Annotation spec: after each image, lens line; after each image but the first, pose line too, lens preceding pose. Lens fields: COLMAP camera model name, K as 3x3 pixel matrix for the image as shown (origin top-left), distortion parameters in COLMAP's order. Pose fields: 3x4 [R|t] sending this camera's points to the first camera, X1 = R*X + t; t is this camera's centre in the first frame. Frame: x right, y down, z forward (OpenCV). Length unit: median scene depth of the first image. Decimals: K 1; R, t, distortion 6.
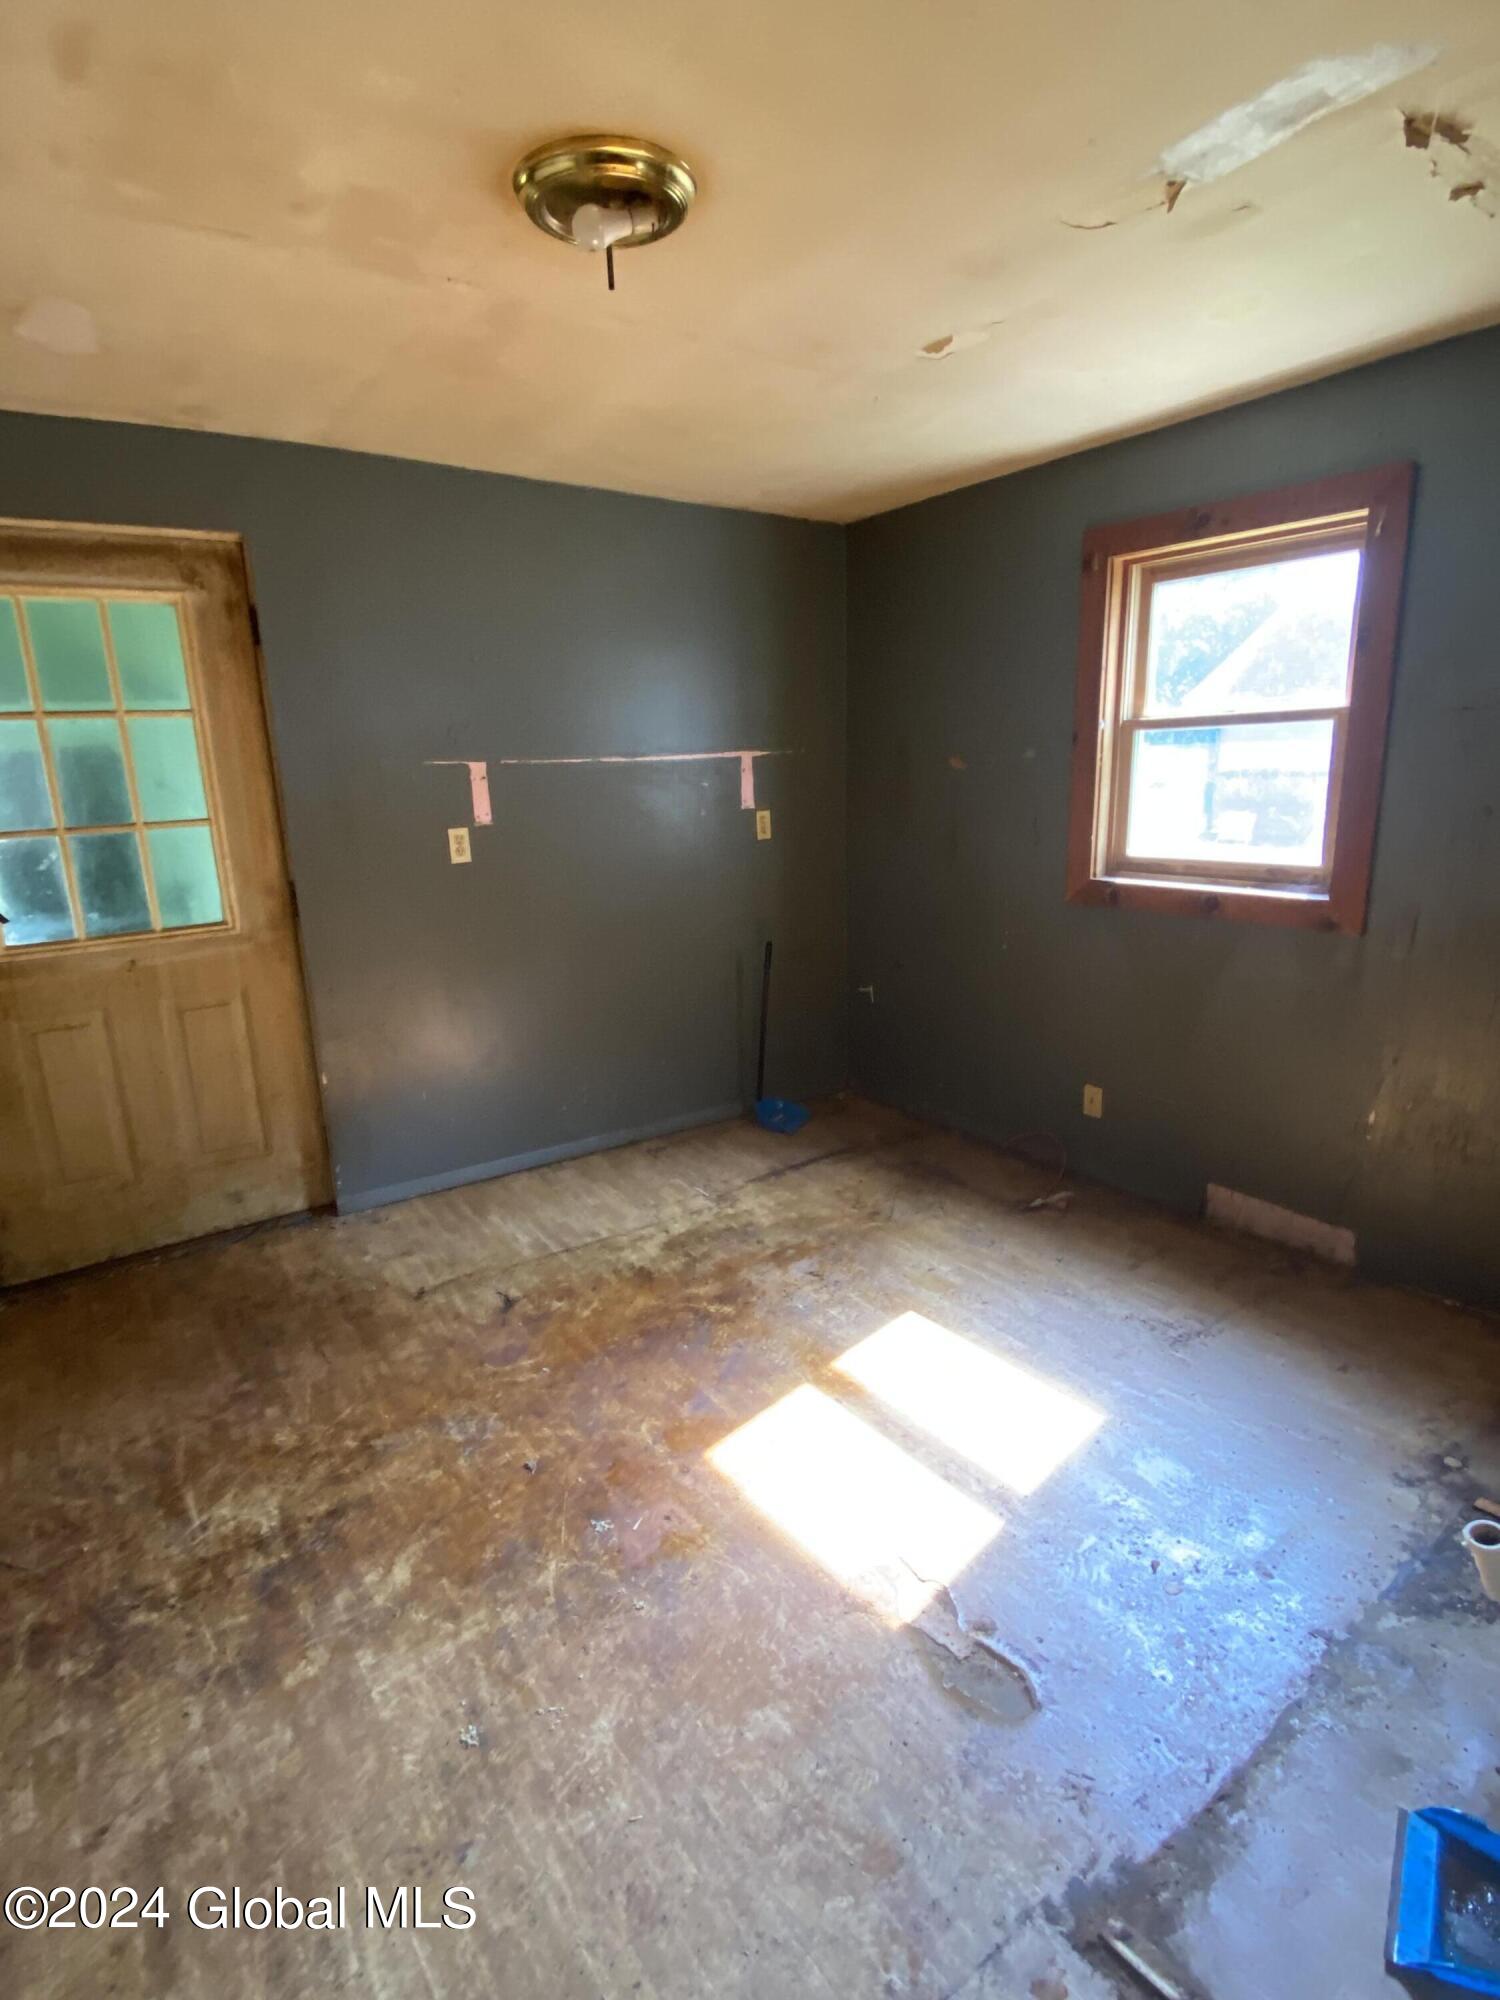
lens RADIAL K [[1003.0, 0, 753.8], [0, 1003.0, 984.6], [0, 0, 1]] dist [0.008897, -0.014805]
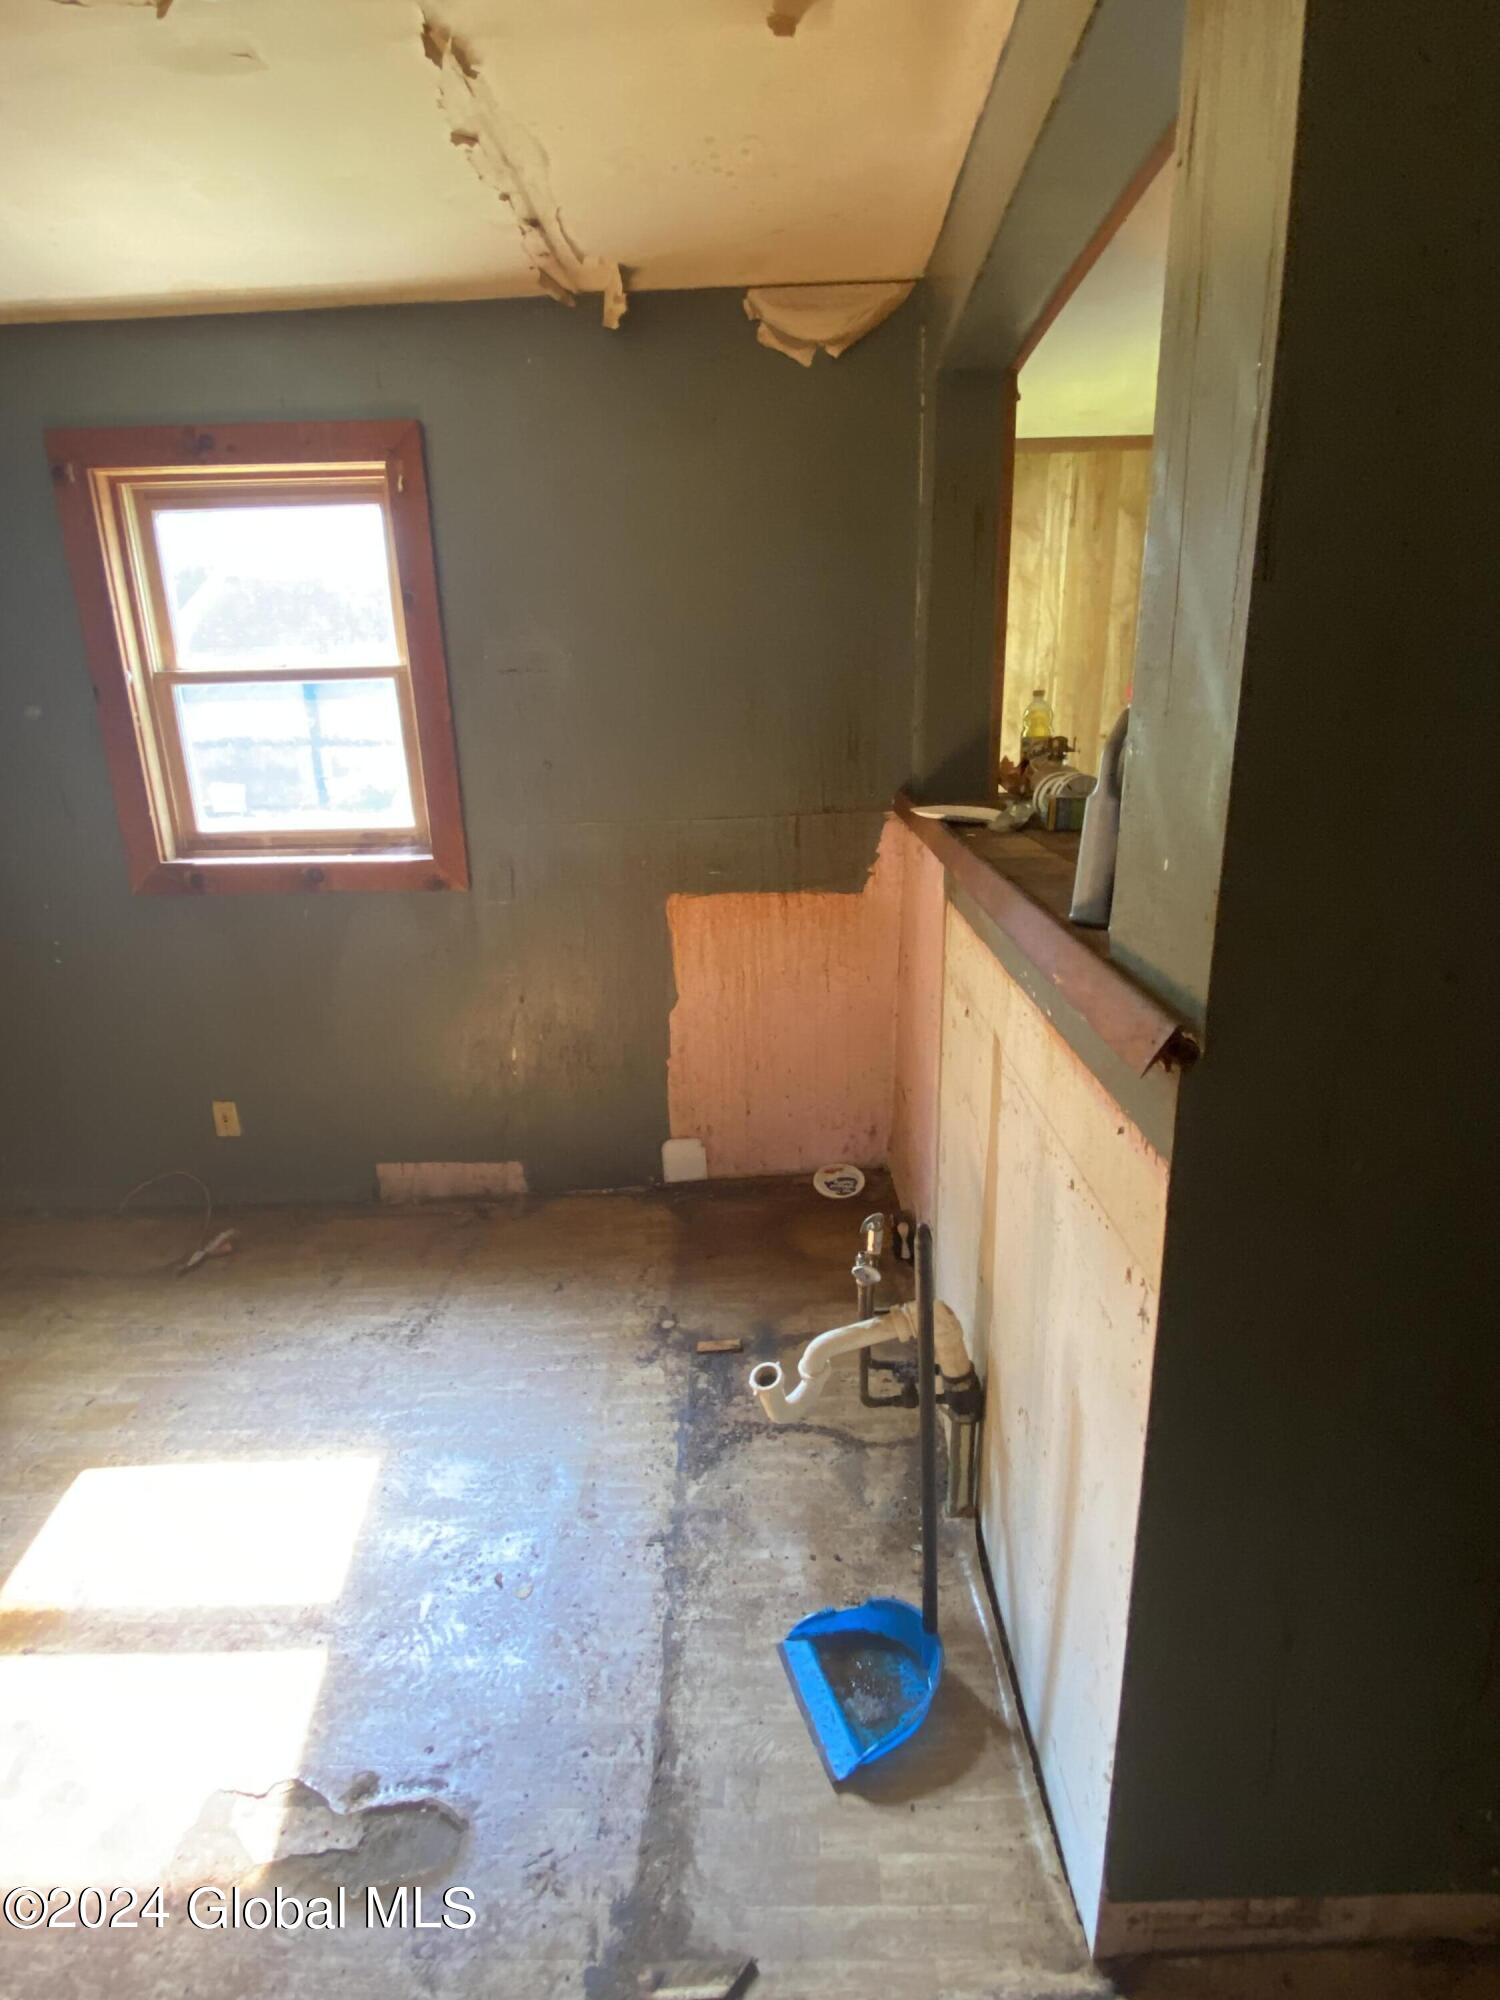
lens RADIAL K [[1003.0, 0, 762.6], [0, 1003.0, 991.8], [0, 0, 1]] dist [0.008897, -0.014805]
pose [[0.597317, -0.215165, 0.772604, -0.049965], [0.184128, 0.974399, 0.129011, -0.028152], [-0.780583, 0.065198, 0.621643, 0.149583]]
